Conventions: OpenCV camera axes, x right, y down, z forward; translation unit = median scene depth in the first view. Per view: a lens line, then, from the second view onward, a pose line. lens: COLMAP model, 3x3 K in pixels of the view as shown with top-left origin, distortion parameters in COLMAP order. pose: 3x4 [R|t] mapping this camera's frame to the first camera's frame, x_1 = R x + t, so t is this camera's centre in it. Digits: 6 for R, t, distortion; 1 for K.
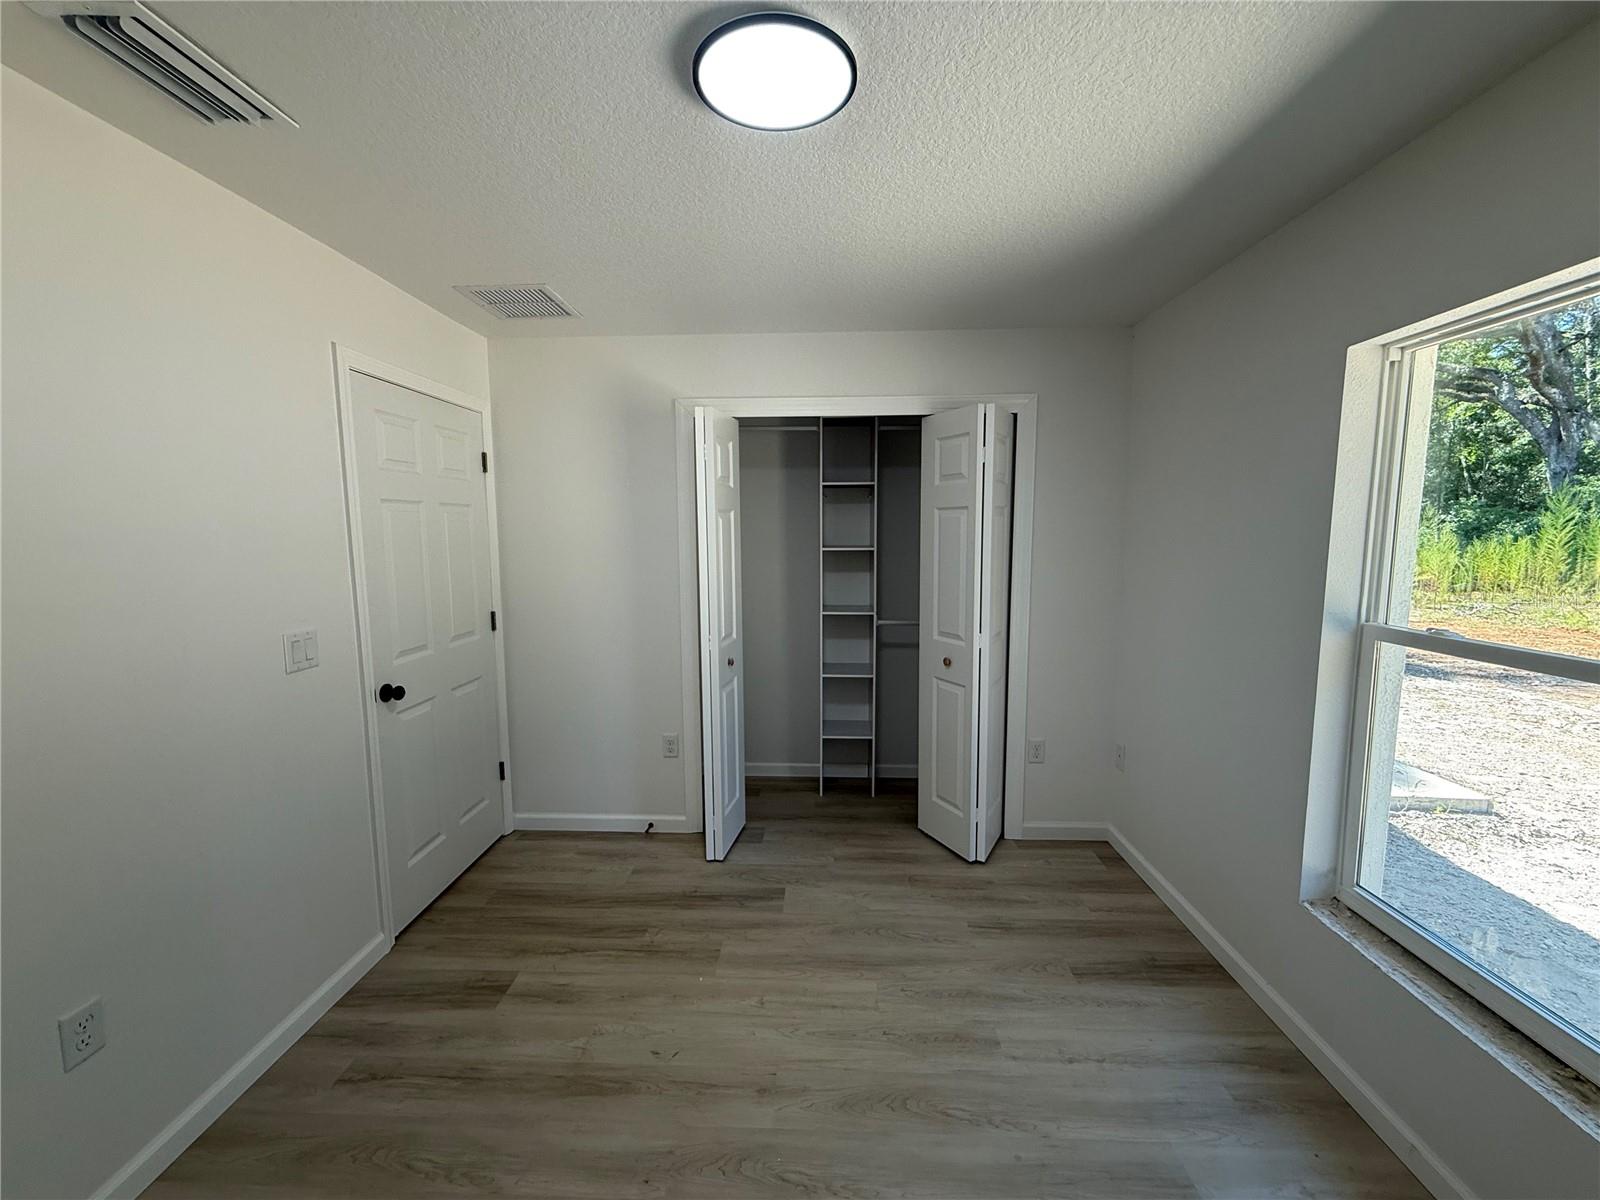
lens RADIAL K [[642.2, 0, 797.2], [0, 642.2, 600.9], [0, 0, 1]] dist [-0.000086, -0.000056]
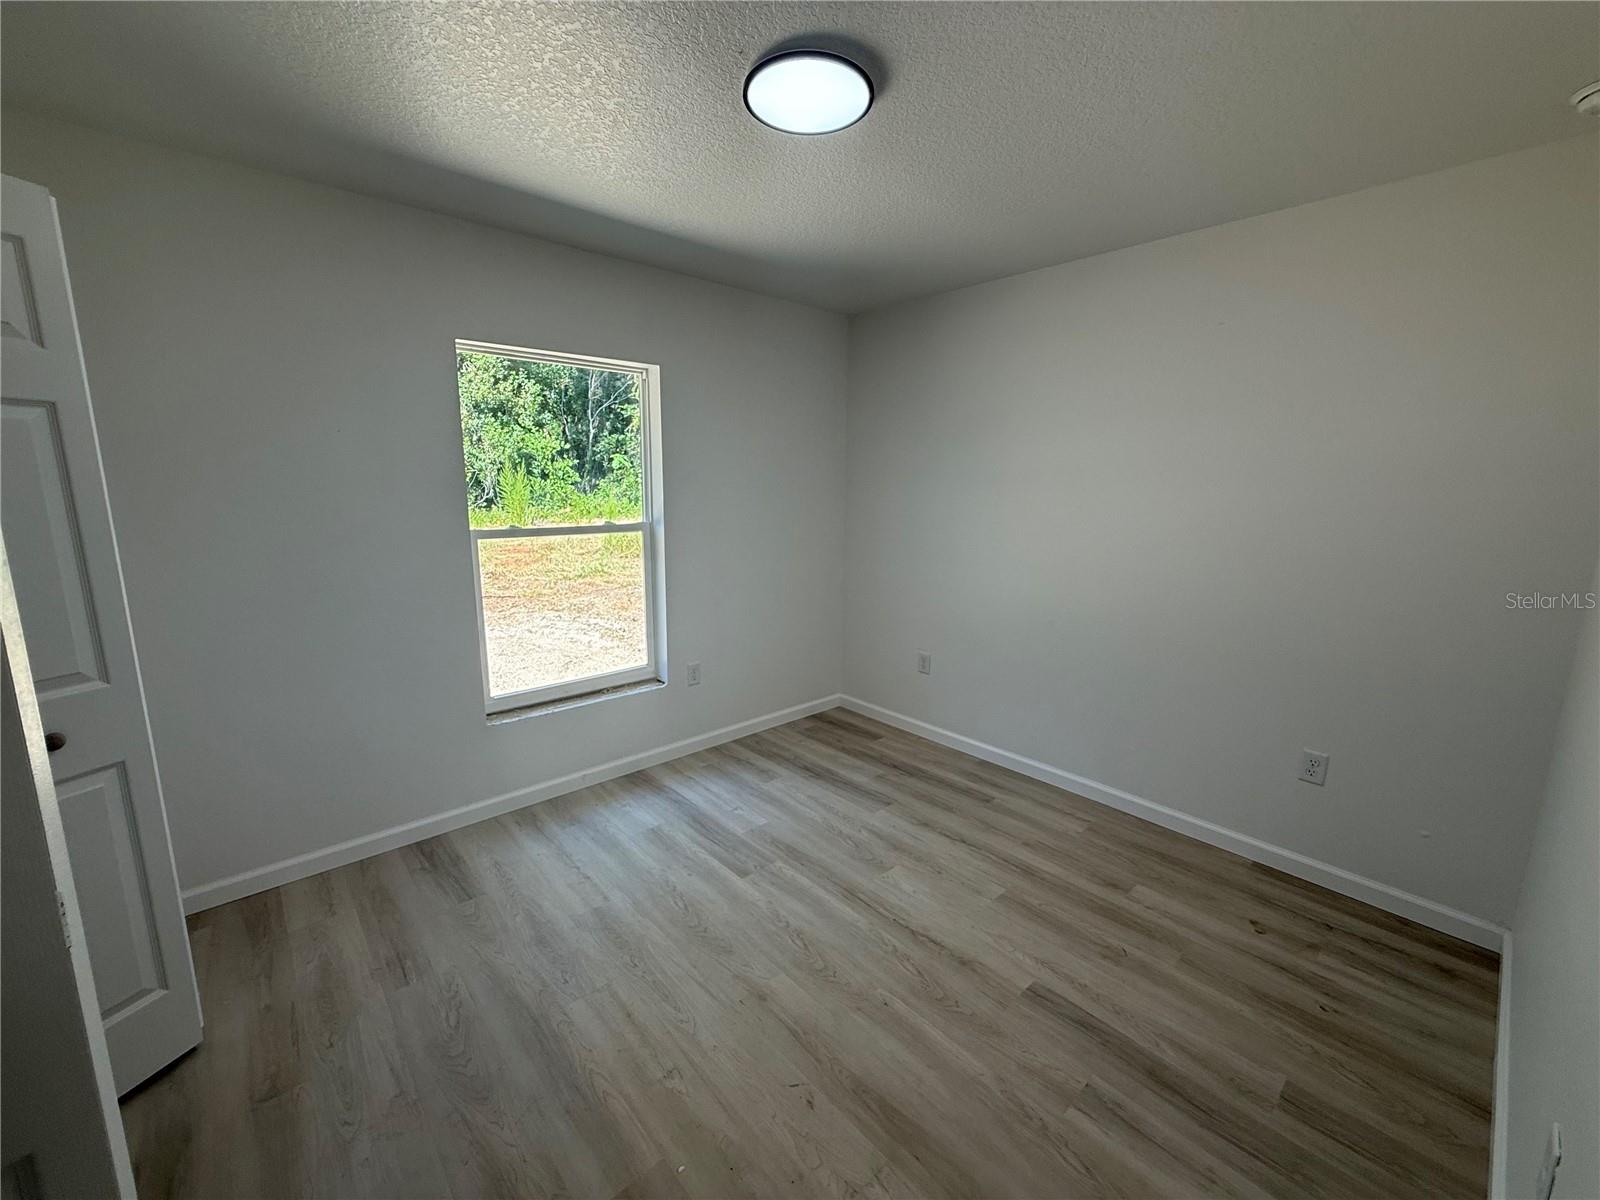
lens RADIAL K [[642.2, 0, 797.2], [0, 642.2, 600.9], [0, 0, 1]] dist [-0.000086, -0.000056]
pose [[-0.699308, -0.133995, 0.702149, -0.710614], [0.071535, 0.964224, 0.255254, -0.128644], [-0.711232, 0.228729, -0.664705, 1.431990]]
